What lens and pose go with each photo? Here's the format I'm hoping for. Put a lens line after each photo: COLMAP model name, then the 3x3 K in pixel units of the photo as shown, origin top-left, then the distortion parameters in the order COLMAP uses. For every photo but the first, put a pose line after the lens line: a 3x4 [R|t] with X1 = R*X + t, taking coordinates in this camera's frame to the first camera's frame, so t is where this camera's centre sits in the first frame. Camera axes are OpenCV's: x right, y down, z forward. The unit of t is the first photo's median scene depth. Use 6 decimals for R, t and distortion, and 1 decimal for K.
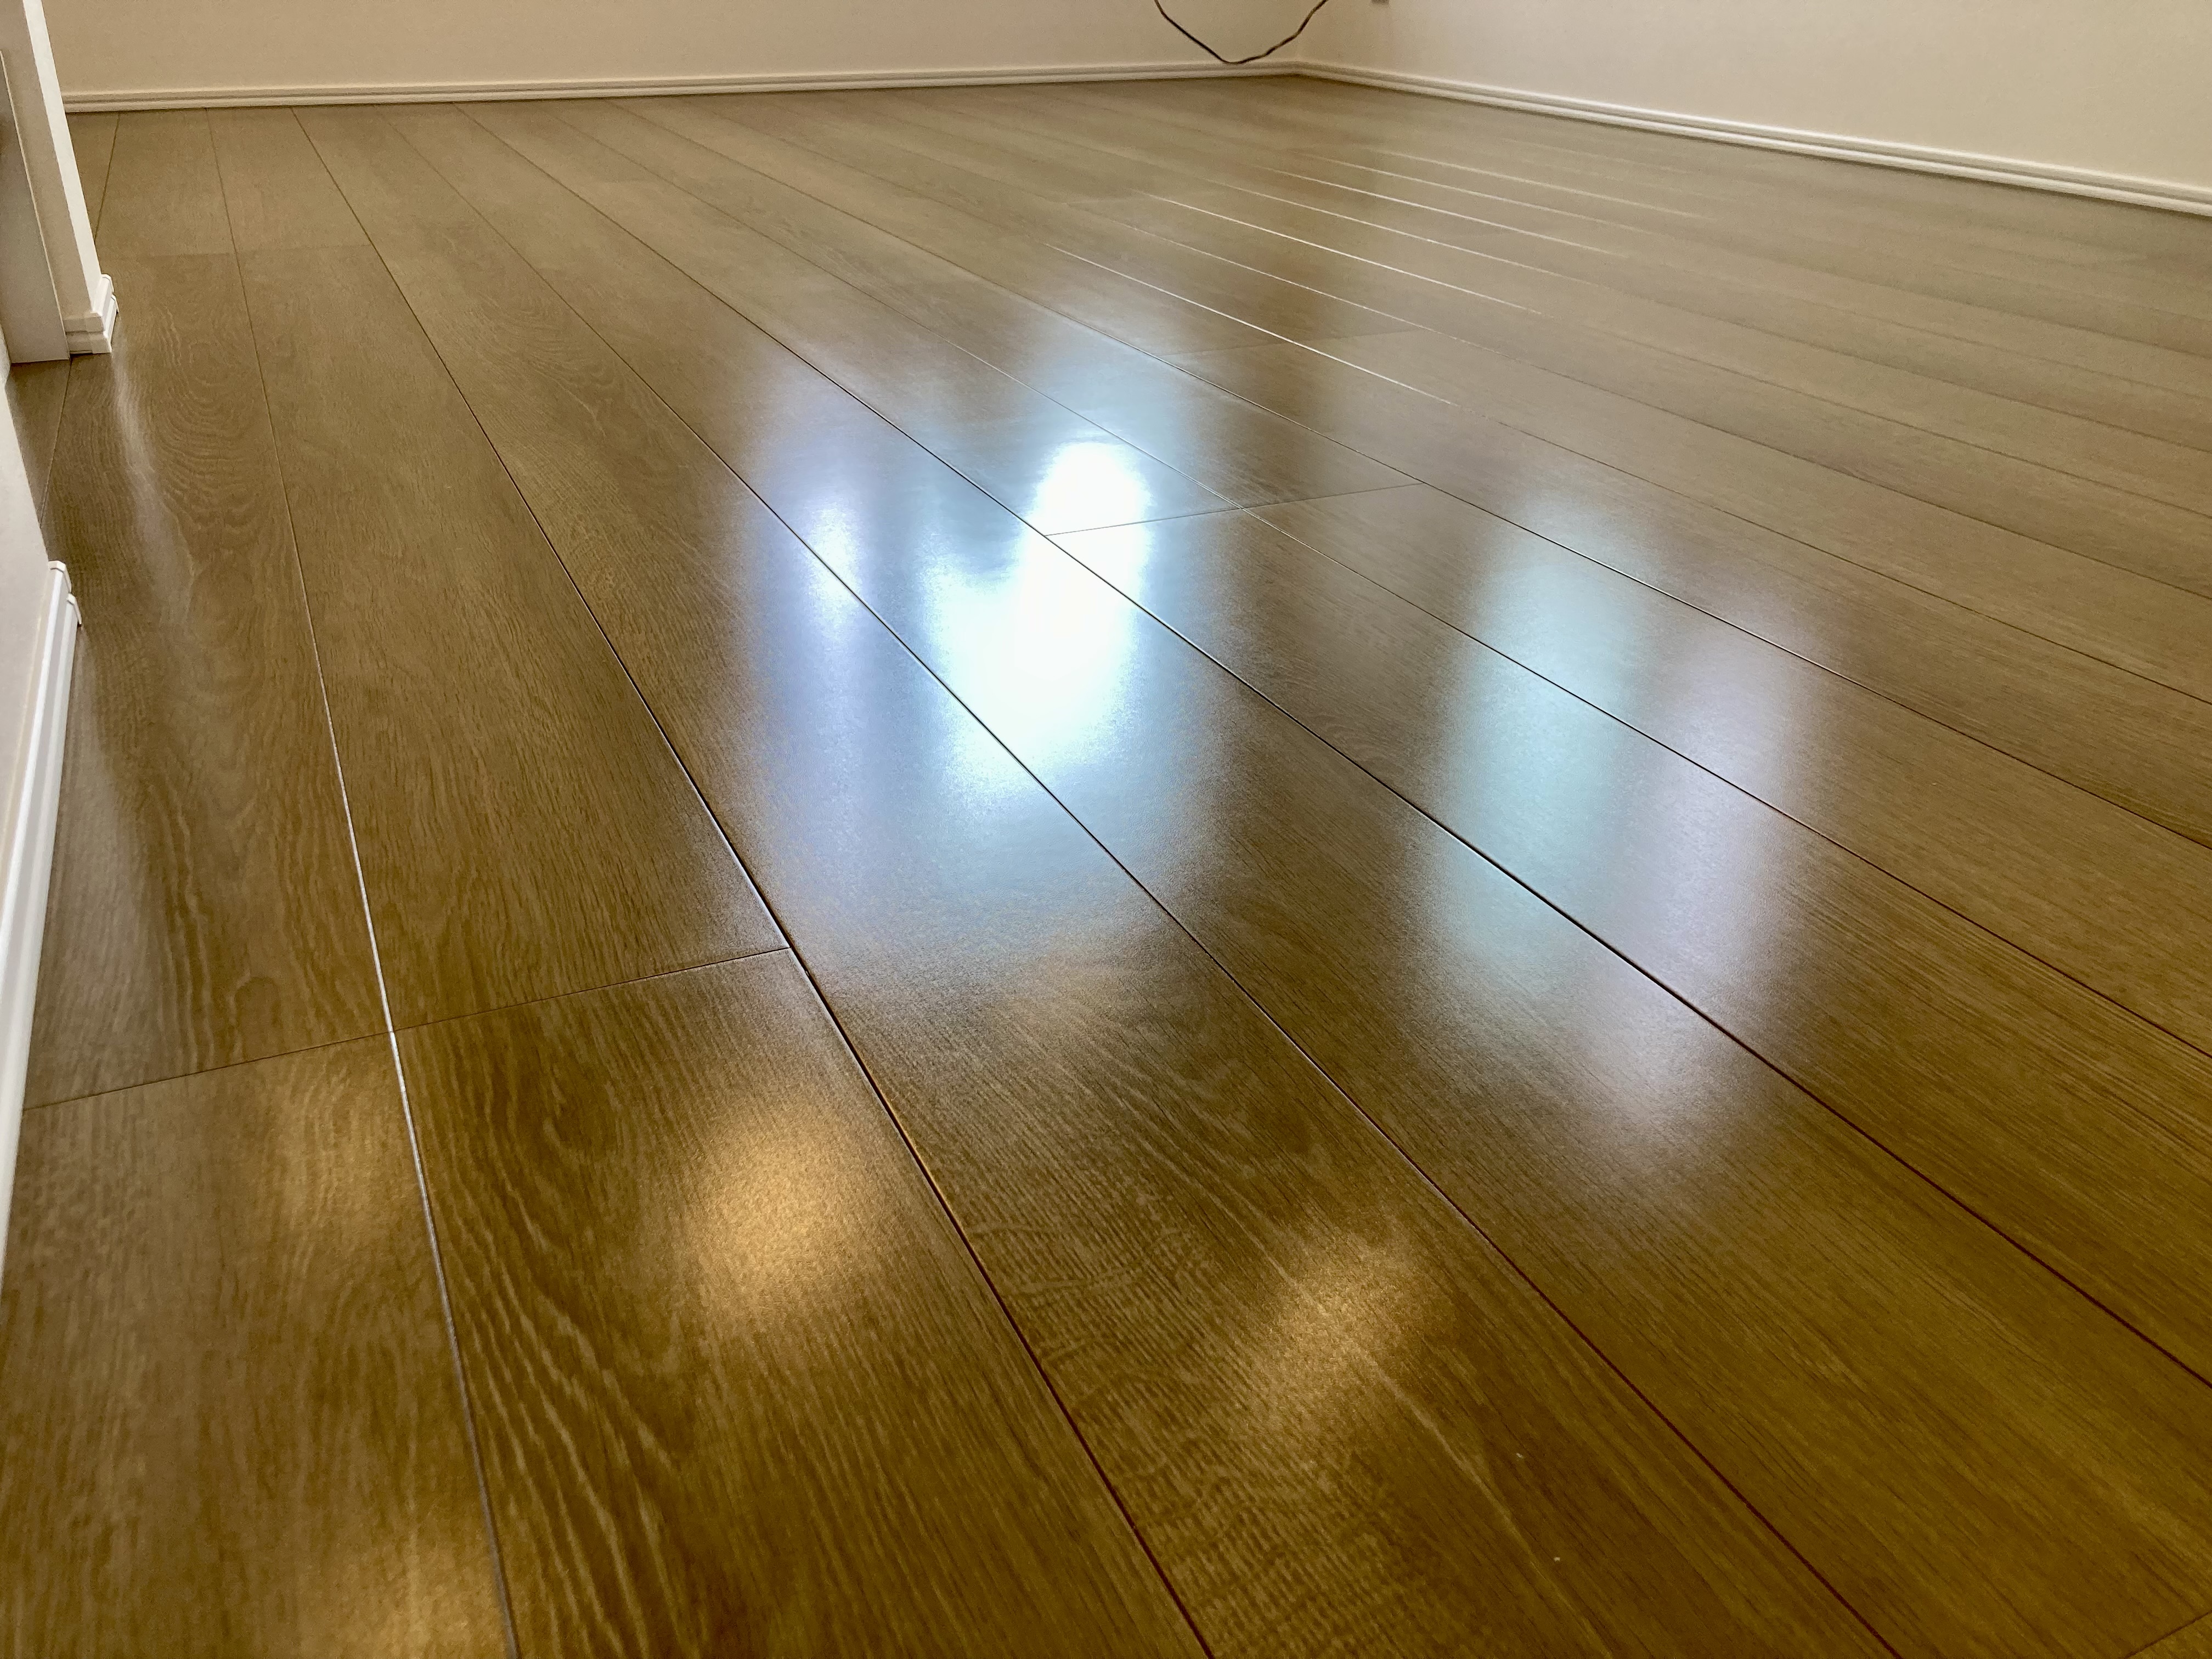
lens RADIAL K [[1800.0, 0, 1096.7], [0, 1800.0, 822.9], [0, 0, 1]] dist [0.007798, 0.004887]
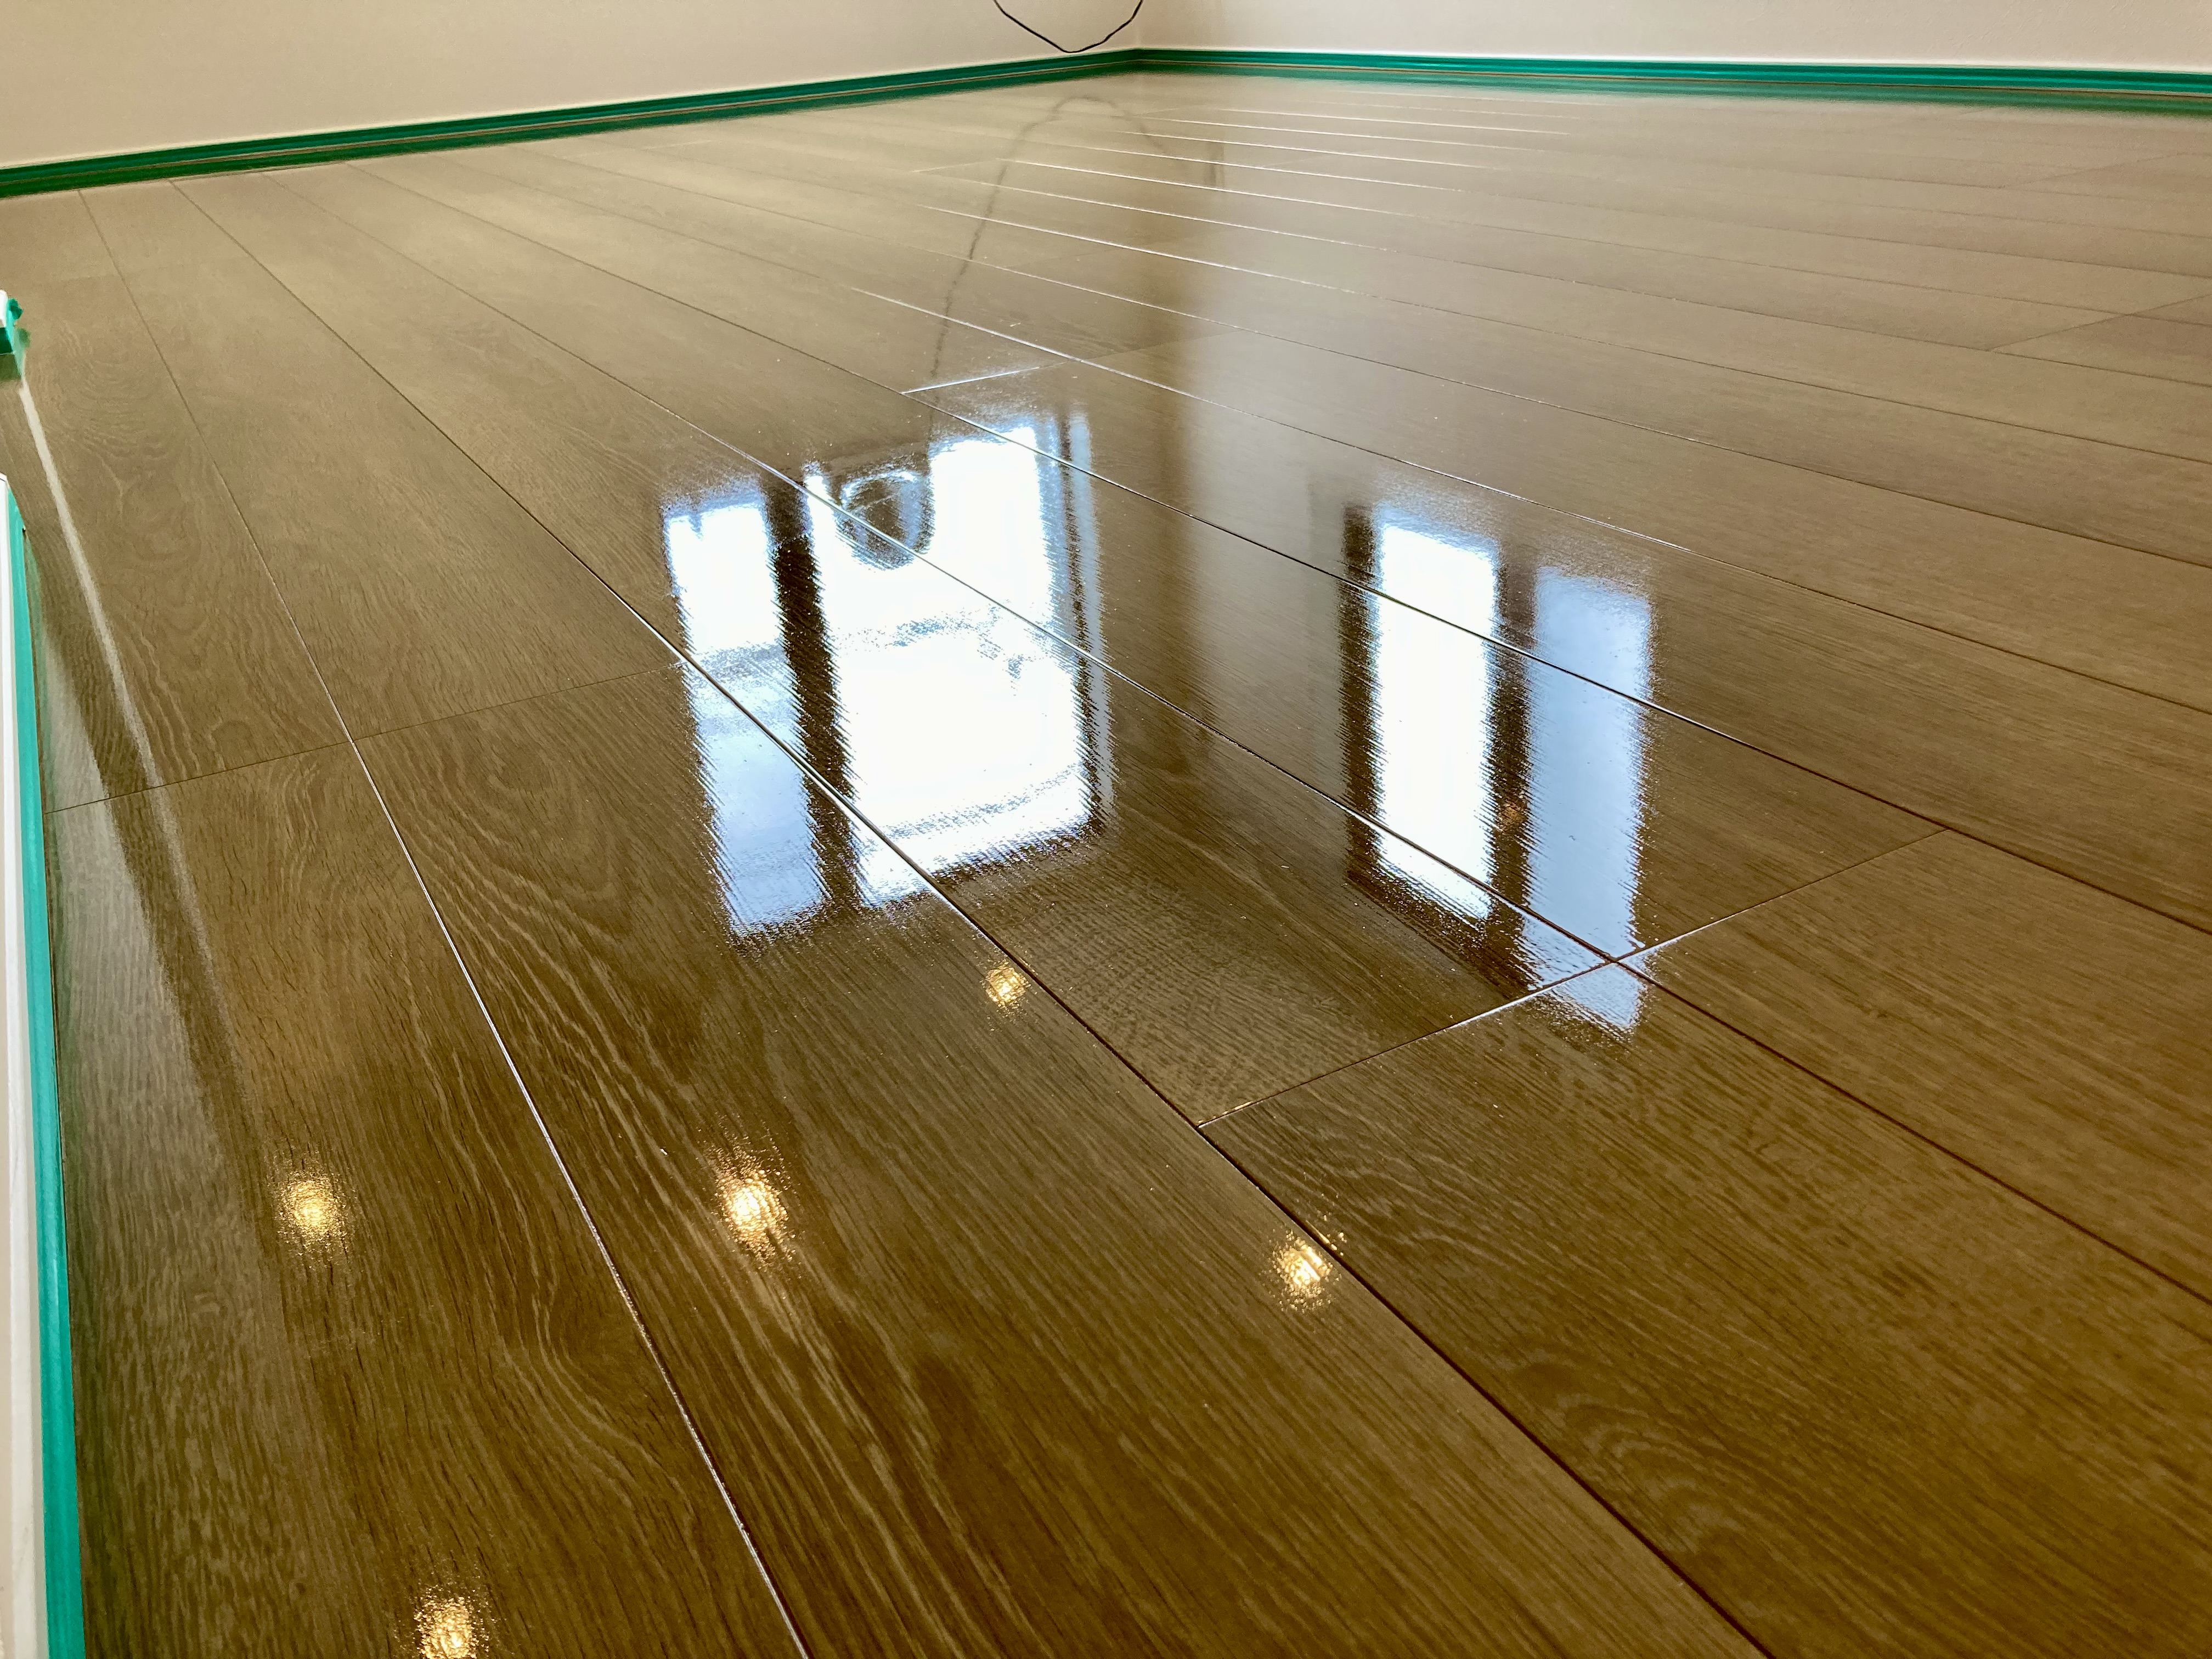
lens RADIAL K [[1800.0, 0, 1115.0], [0, 1800.0, 836.3], [0, 0, 1]] dist [0.007798, 0.004887]
pose [[0.993769, -0.102468, 0.043860, 0.052887], [0.102966, 0.994642, -0.009248, 0.282081], [-0.042677, 0.013707, 0.998995, -0.226535]]
